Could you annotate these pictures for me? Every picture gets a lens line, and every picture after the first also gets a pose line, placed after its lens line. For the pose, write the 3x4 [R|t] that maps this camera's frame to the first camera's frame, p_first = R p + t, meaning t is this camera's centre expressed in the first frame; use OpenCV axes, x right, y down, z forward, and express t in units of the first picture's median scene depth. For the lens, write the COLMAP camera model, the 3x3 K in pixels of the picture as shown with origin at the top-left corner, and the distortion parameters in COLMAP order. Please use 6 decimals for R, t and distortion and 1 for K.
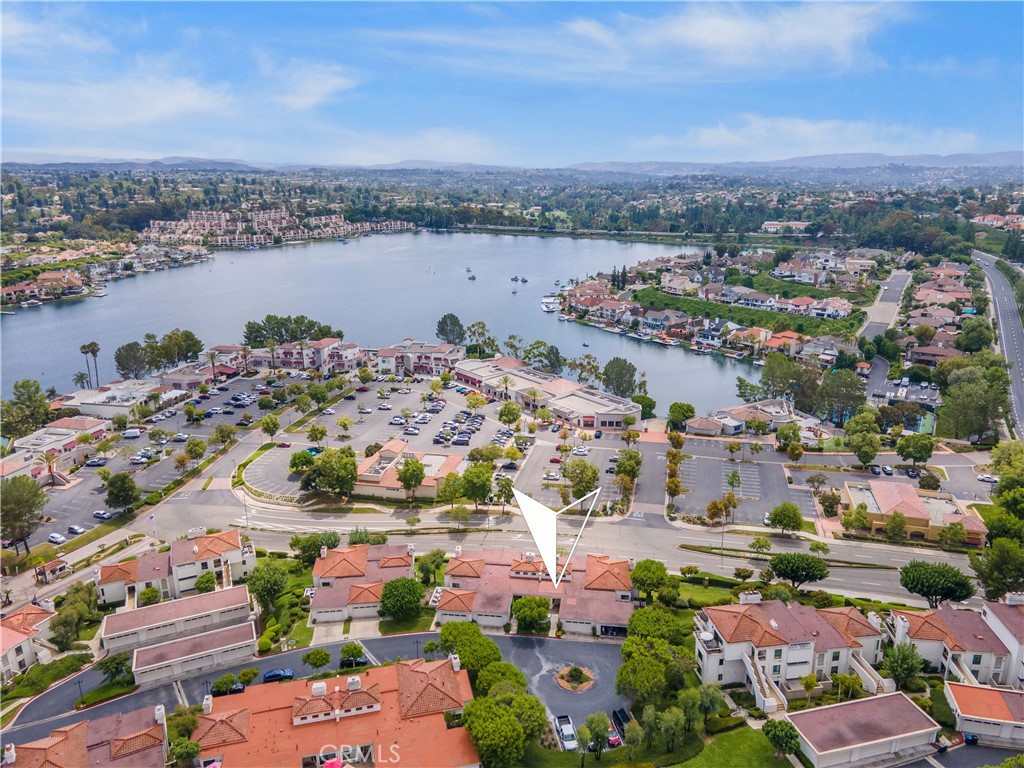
lens RADIAL K [[739.3, 0, 512.0], [0, 739.3, 384.0], [0, 0, 1]] dist [0.009697, 0.042110]
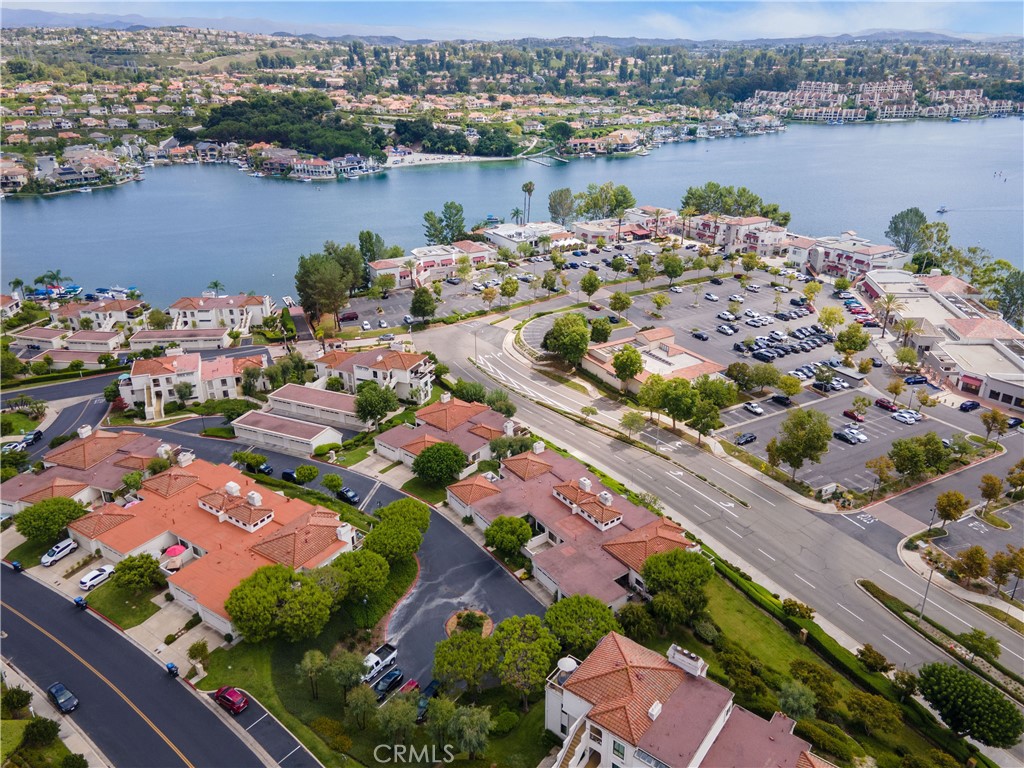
lens RADIAL K [[739.3, 0, 512.0], [0, 739.3, 384.0], [0, 0, 1]] dist [0.009697, 0.042110]
pose [[0.676174, 0.306833, -0.669808, 0.225797], [-0.206873, 0.951645, 0.227102, -0.014190], [0.707102, -0.014995, 0.706953, 0.191624]]
